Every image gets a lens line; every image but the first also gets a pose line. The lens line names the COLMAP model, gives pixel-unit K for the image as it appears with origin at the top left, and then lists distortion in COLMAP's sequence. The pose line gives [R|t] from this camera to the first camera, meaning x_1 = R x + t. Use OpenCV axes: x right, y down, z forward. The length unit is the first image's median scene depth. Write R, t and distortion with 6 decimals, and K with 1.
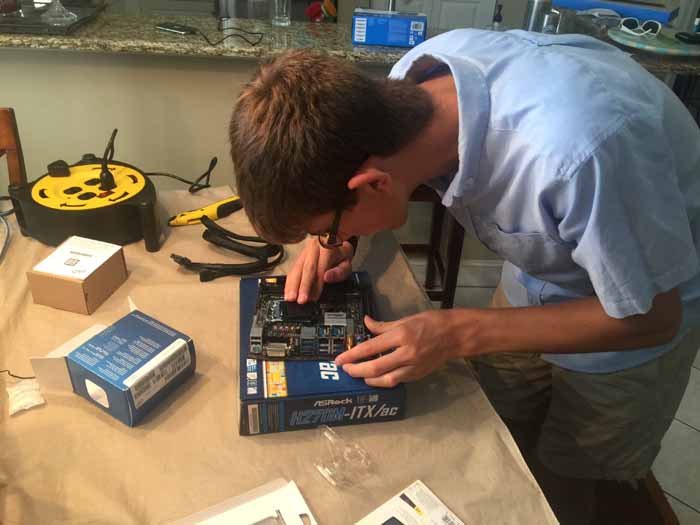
lens RADIAL K [[595.3, 0, 344.2], [0, 595.3, 263.4], [0, 0, 1]] dist [0.078560, -0.123666]
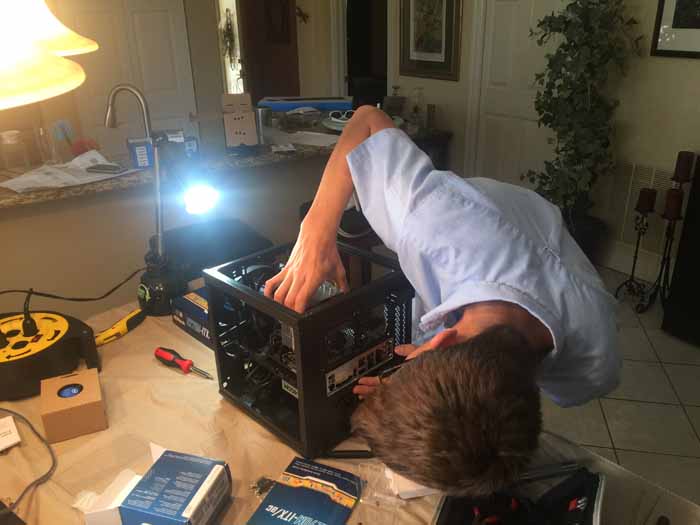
lens RADIAL K [[595.3, 0, 351.0], [0, 595.3, 260.5], [0, 0, 1]] dist [0.078560, -0.123666]
pose [[0.844882, -0.270139, 0.461735, -0.371088], [0.340379, 0.937338, -0.074433, 0.026480], [-0.412694, 0.220052, 0.883889, -0.215986]]
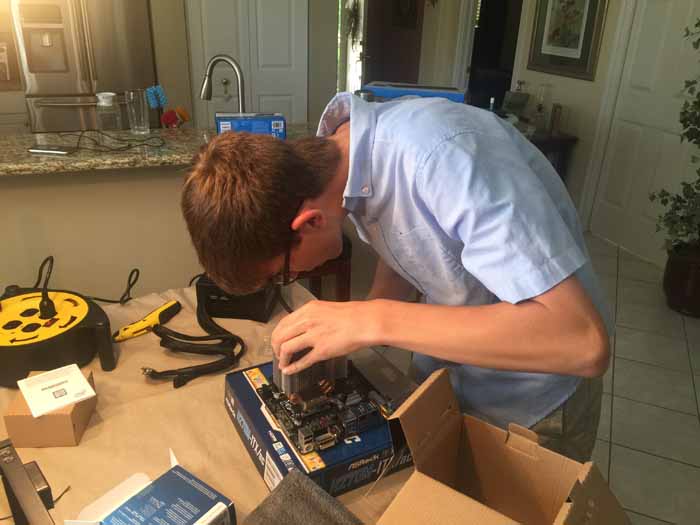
lens RADIAL K [[595.3, 0, 348.4], [0, 595.3, 262.8], [0, 0, 1]] dist [0.078560, -0.123666]
pose [[0.940895, -0.157048, 0.300086, -0.214145], [0.194816, 0.975708, -0.100200, -0.016290], [-0.277061, 0.152740, 0.948635, -0.076232]]
